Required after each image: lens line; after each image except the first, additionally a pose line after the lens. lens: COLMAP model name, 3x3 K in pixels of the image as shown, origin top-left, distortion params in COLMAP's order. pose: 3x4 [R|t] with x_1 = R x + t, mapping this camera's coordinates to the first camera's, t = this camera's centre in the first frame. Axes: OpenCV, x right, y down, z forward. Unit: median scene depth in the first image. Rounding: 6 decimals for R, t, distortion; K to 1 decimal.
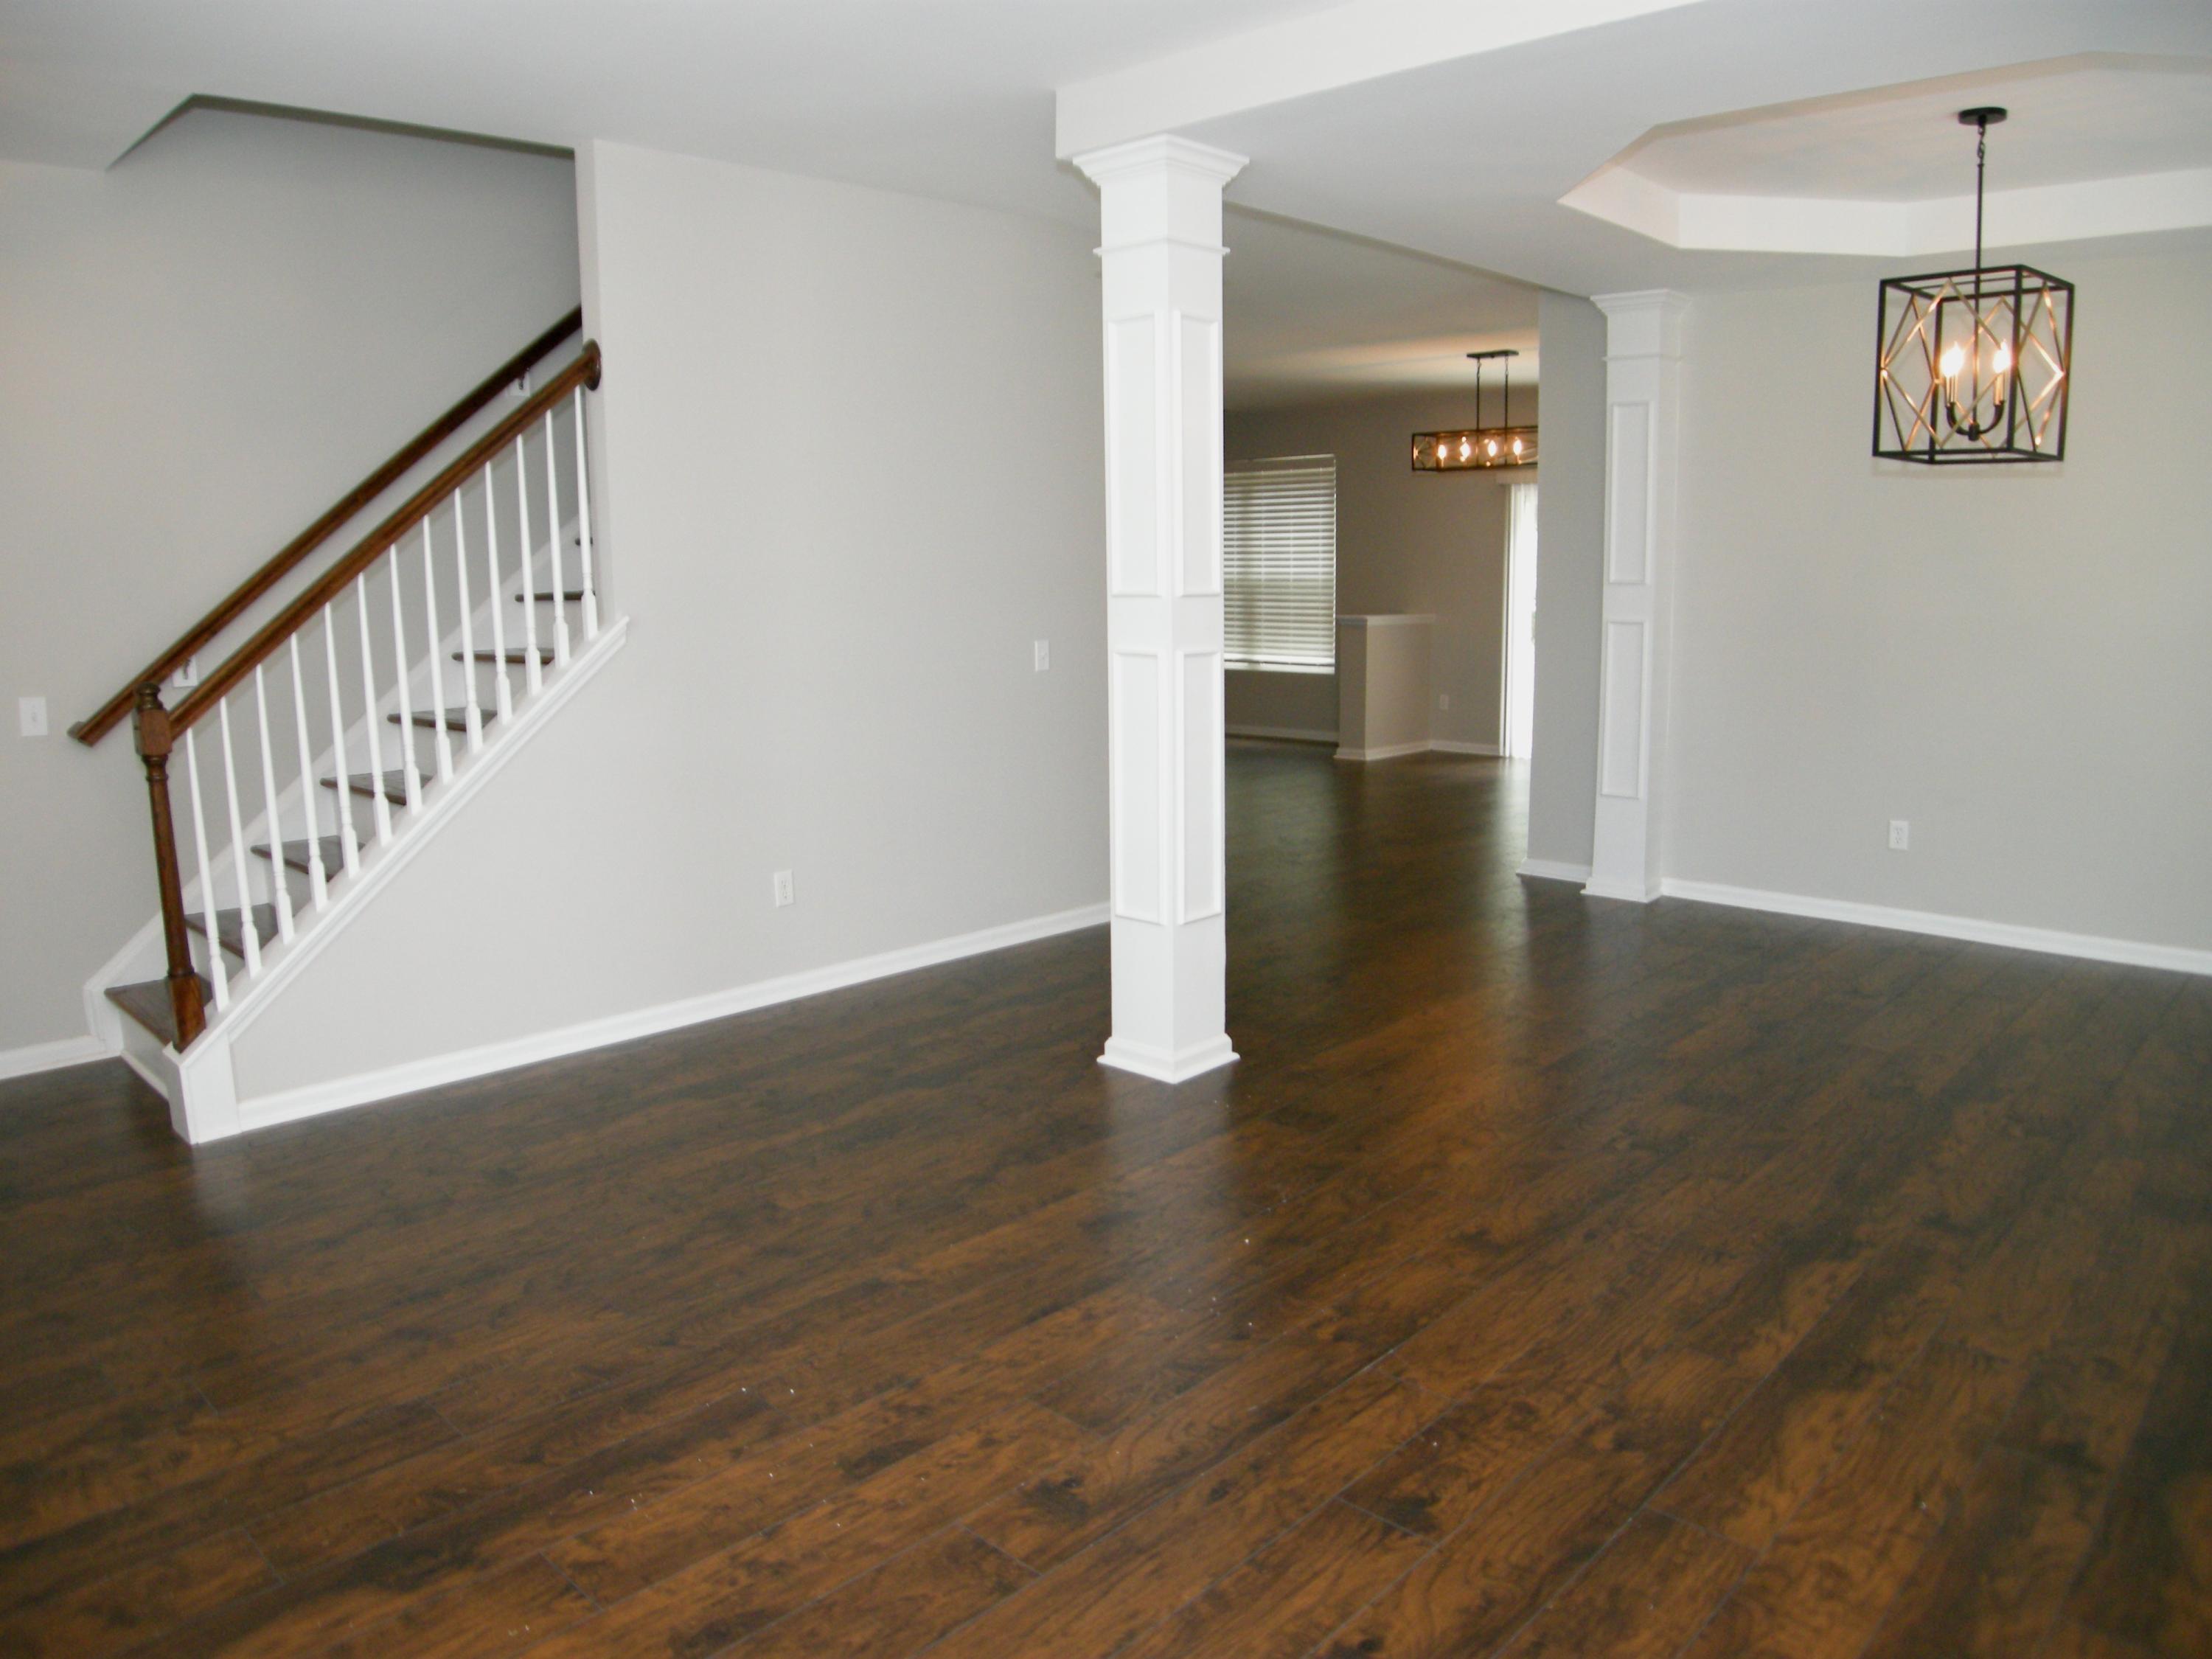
lens RADIAL K [[1556.4, 0, 1083.0], [0, 1556.4, 845.3], [0, 0, 1]] dist [-0.159319, 0.059950]
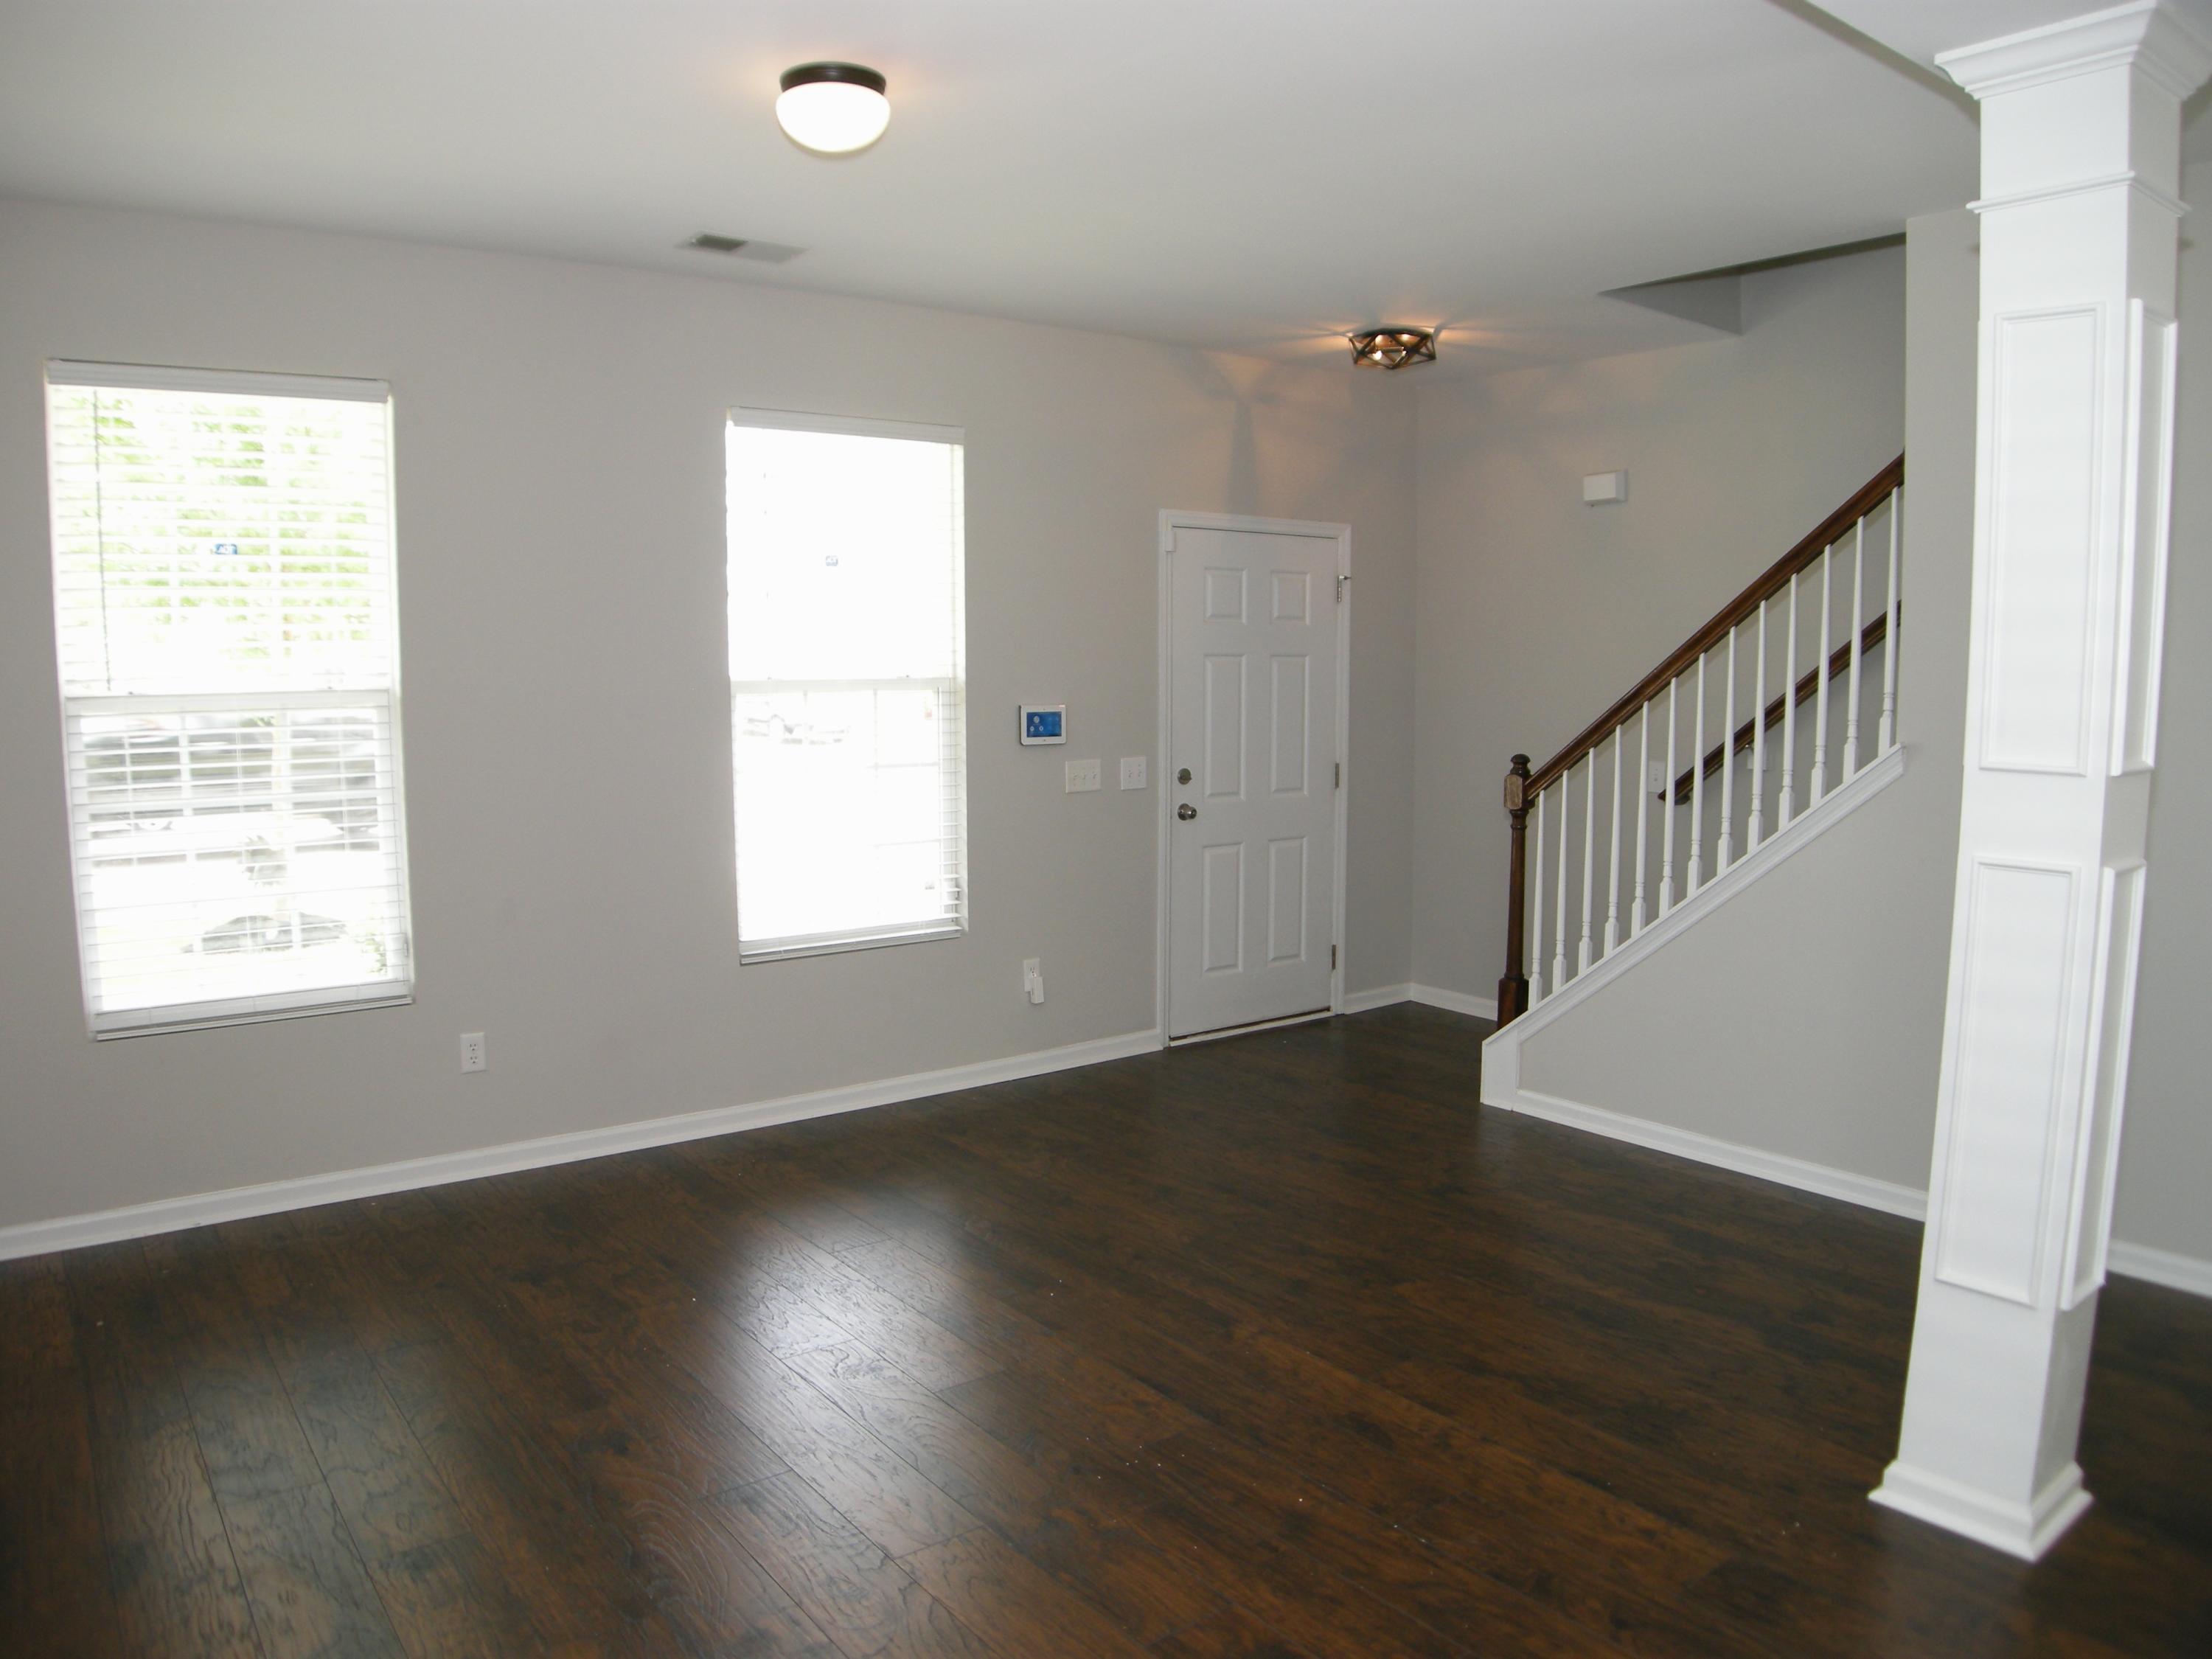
lens RADIAL K [[1556.4, 0, 1083.3], [0, 1556.4, 846.7], [0, 0, 1]] dist [-0.159319, 0.059950]
pose [[-0.156026, 0.133231, -0.978726, 0.720875], [-0.171240, 0.972209, 0.159642, -0.166795], [0.972796, 0.192506, -0.128876, 0.742775]]
